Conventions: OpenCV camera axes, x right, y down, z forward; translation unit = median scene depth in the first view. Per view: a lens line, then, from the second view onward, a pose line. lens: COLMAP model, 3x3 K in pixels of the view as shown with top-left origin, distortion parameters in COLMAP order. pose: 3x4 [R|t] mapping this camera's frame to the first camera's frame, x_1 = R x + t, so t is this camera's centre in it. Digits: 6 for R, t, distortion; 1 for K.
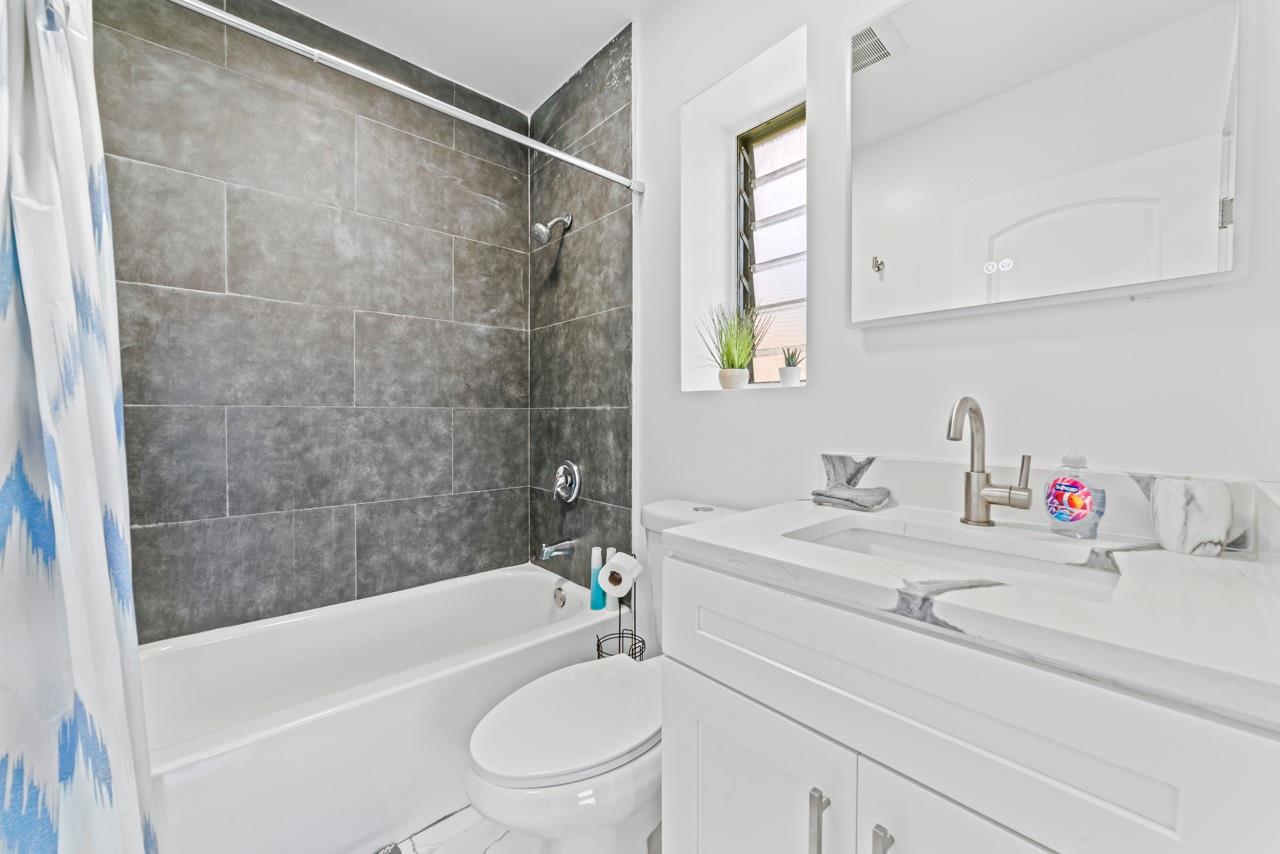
lens RADIAL K [[493.6, 0, 636.1], [0, 493.6, 413.7], [0, 0, 1]] dist [-0.019237, 0.006284]
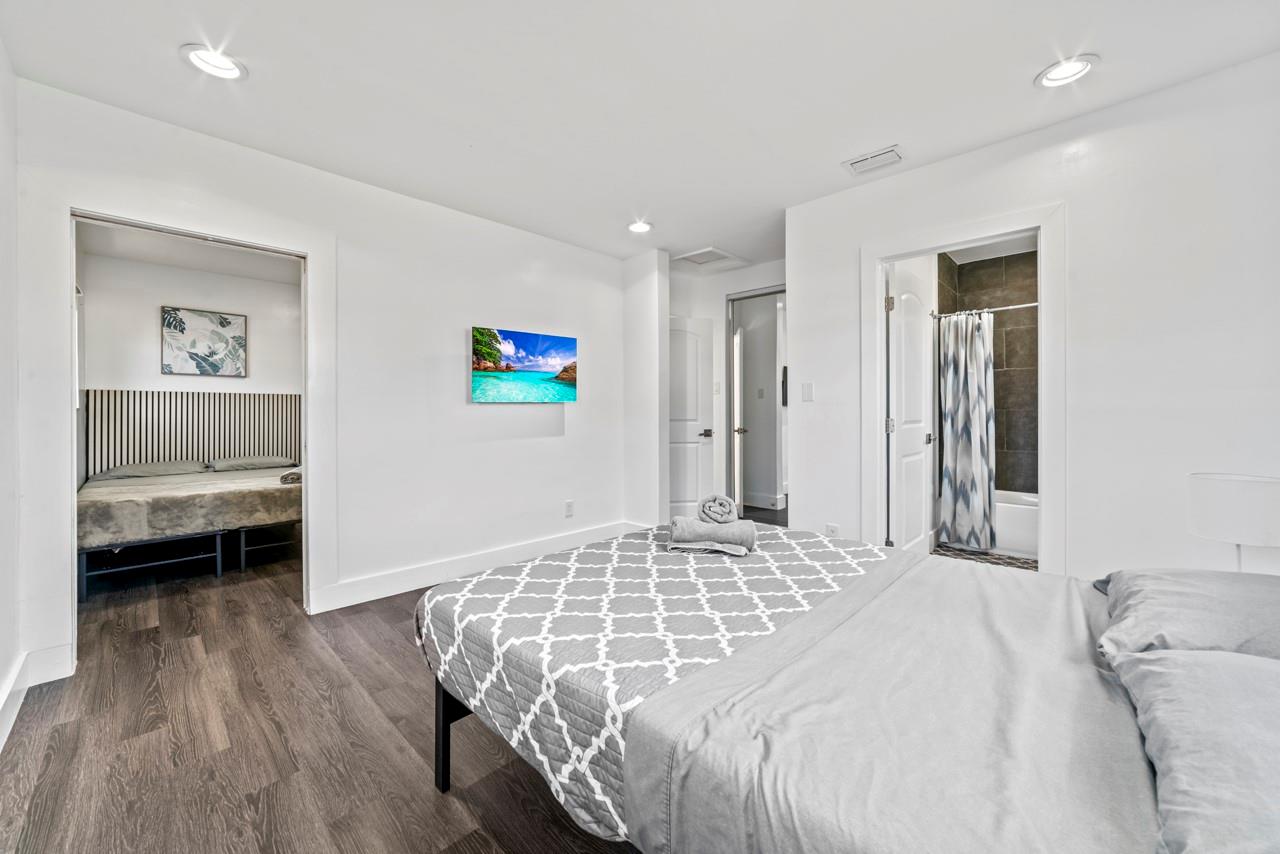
lens RADIAL K [[493.6, 0, 636.1], [0, 493.6, 413.7], [0, 0, 1]] dist [-0.019237, 0.006284]
pose [[0.224728, -0.001584, -0.974420, 1.349197], [-0.001425, 0.999997, -0.001954, 0.014232], [0.974420, 0.001828, 0.224725, -1.608949]]
